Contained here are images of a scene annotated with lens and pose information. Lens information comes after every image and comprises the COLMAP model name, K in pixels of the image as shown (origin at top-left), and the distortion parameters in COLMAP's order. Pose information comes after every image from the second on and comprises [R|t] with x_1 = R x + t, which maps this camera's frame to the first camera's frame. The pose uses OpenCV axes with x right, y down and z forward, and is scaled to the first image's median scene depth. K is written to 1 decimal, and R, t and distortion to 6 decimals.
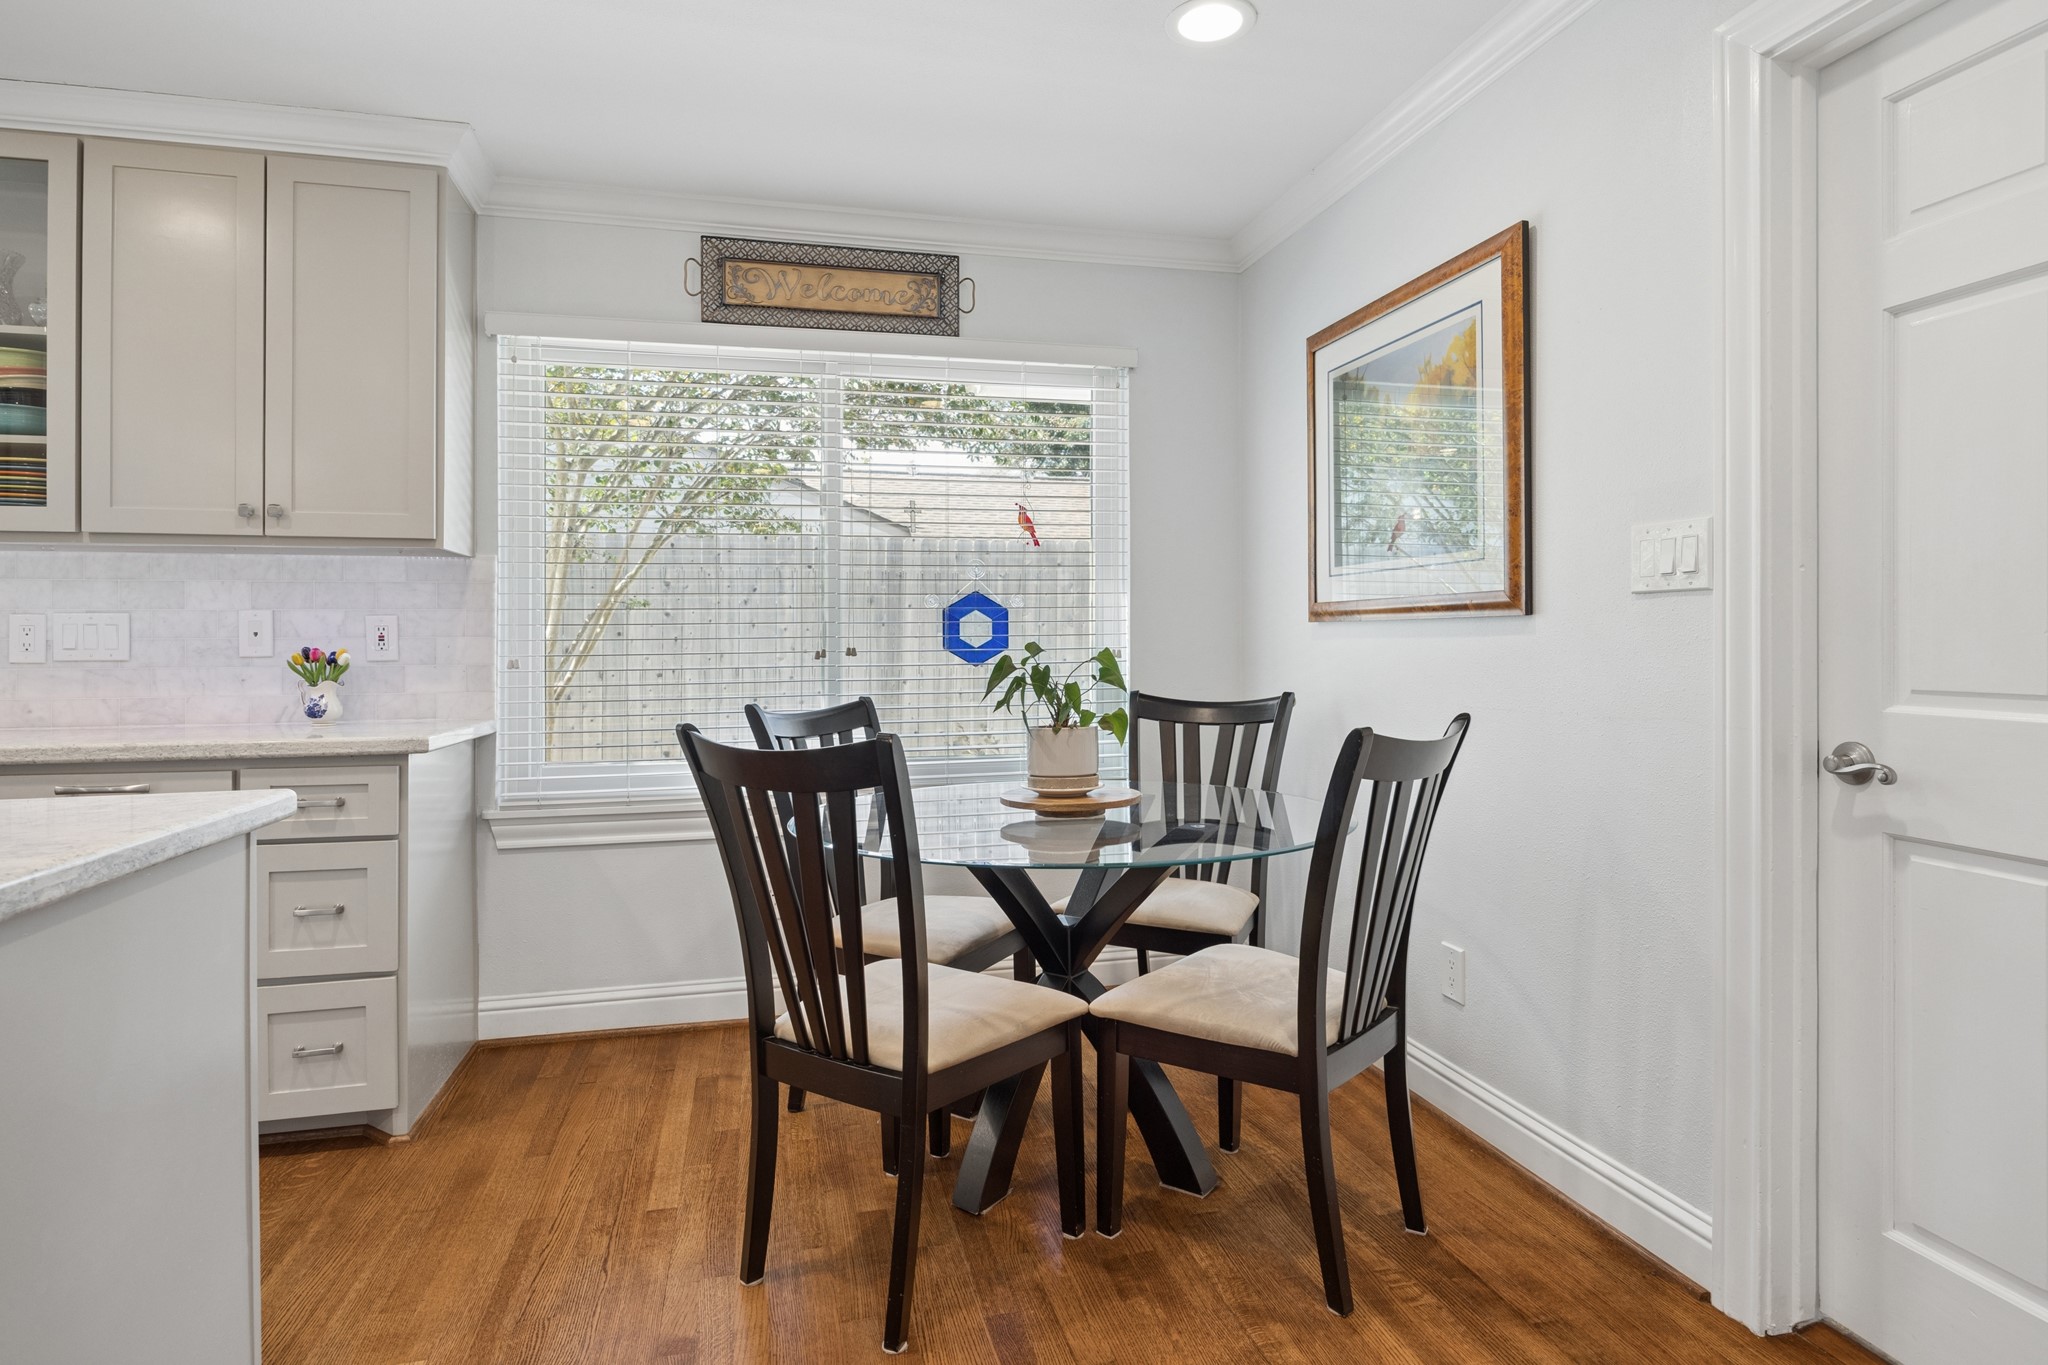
lens RADIAL K [[1087.6, 0, 1030.0], [0, 1087.6, 638.1], [0, 0, 1]] dist [-0.006646, 0.000651]
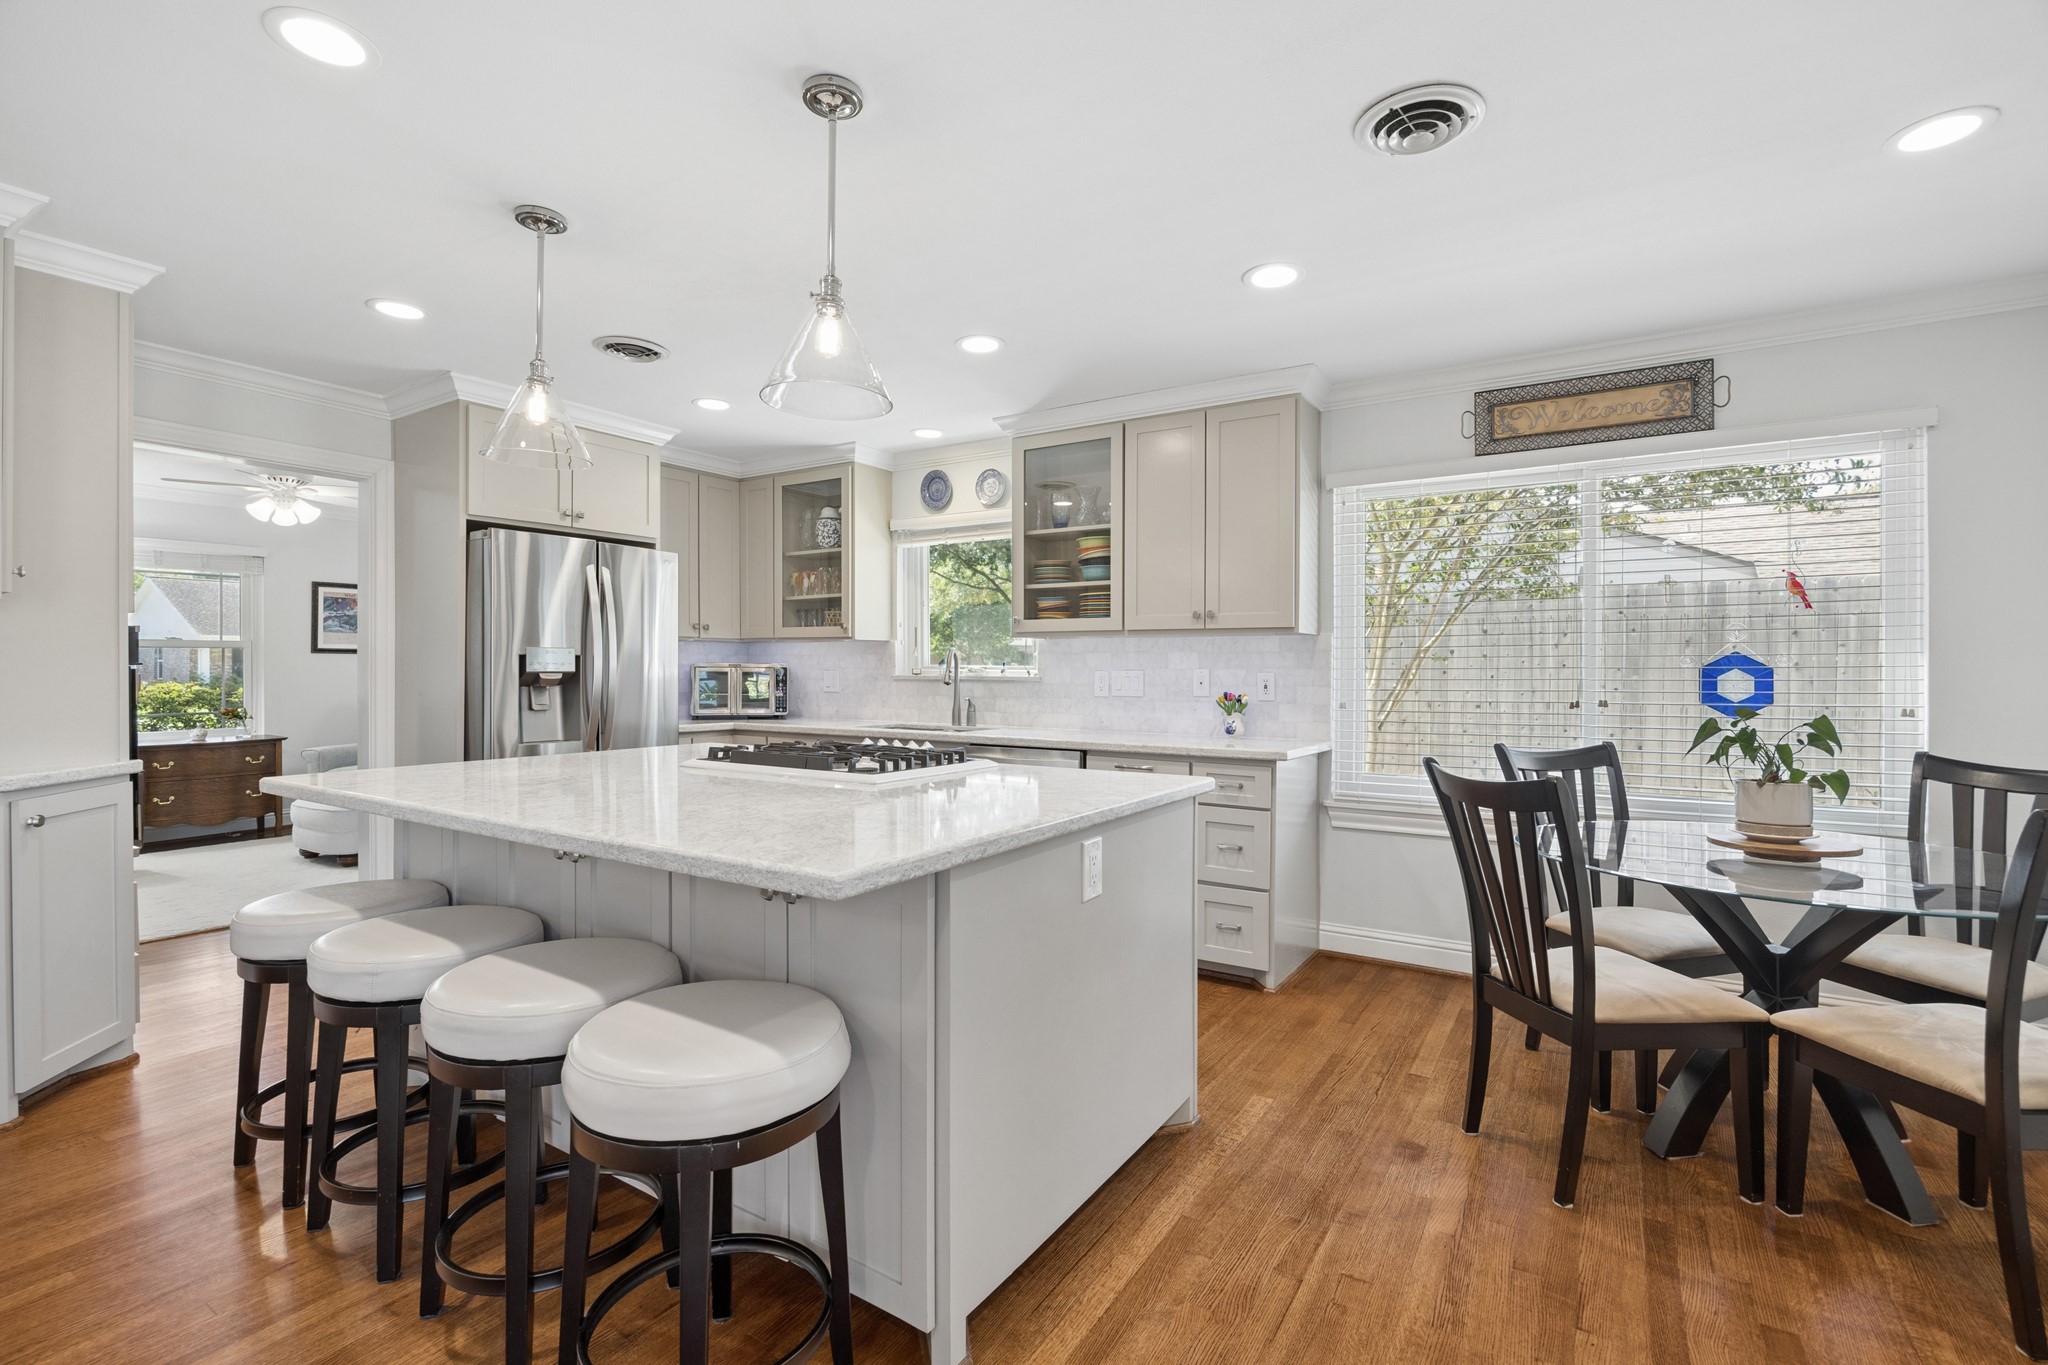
lens RADIAL K [[923.3, 0, 1034.3], [0, 923.3, 663.2], [0, 0, 1]] dist [-0.004554, -0.001501]
pose [[0.694241, 0.003057, -0.719737, 0.166567], [-0.003905, 0.999992, 0.000481, -0.037301], [0.719732, 0.002477, 0.694247, -0.220896]]
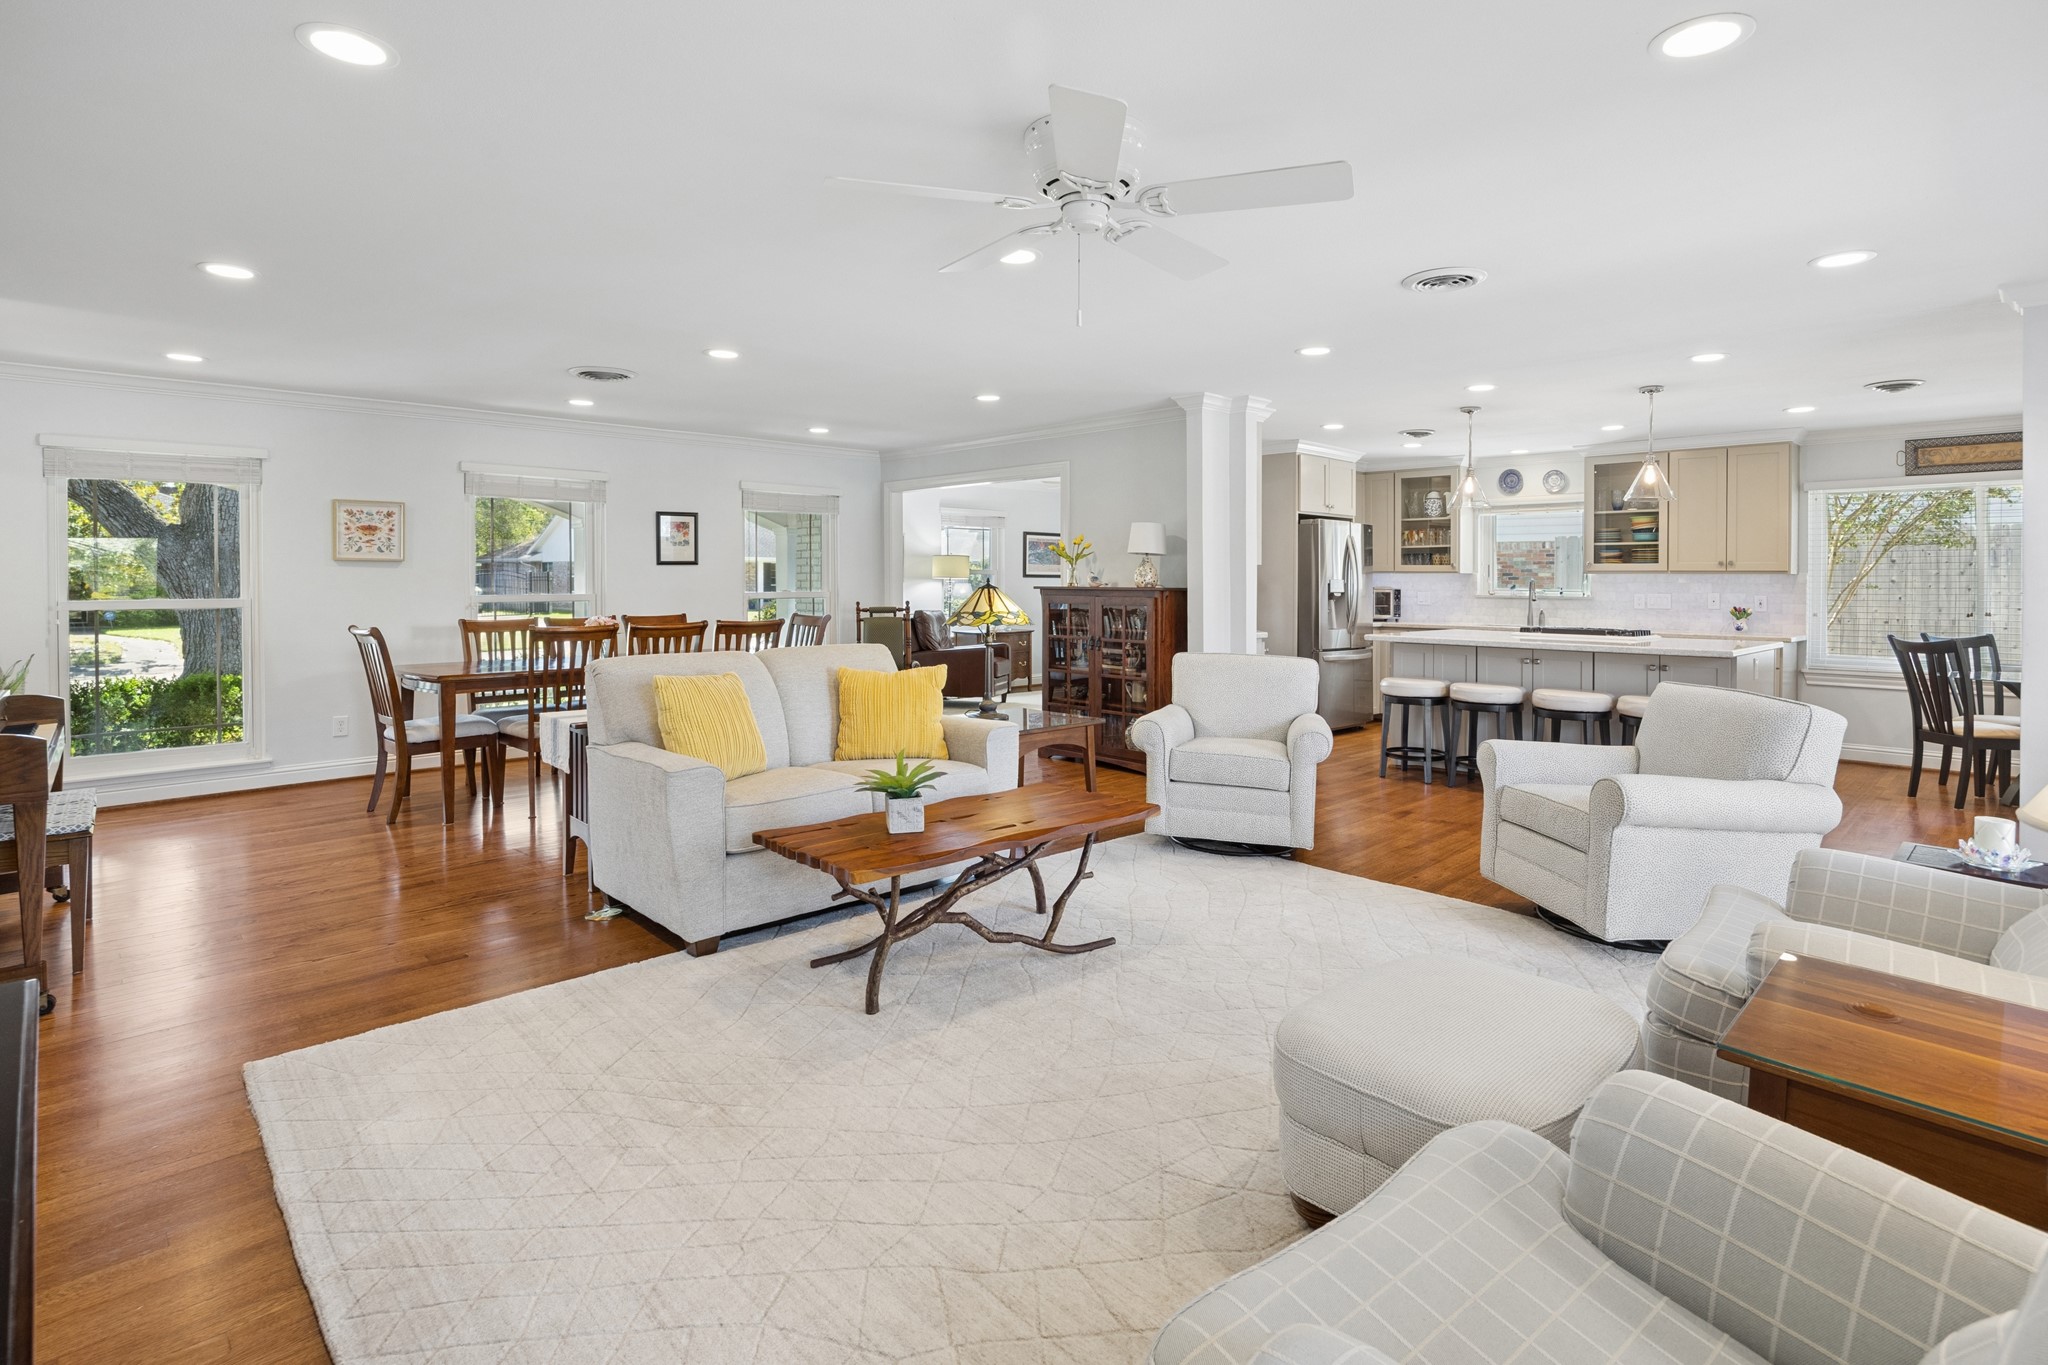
lens RADIAL K [[993.0, 0, 1029.7], [0, 993.0, 580.1], [0, 0, 1]] dist [-0.015876, 0.001371]
pose [[0.497155, 0.006605, -0.867637, 0.727845], [-0.008276, 0.999962, 0.002870, -0.057178], [0.867622, 0.005754, 0.497190, -2.069328]]
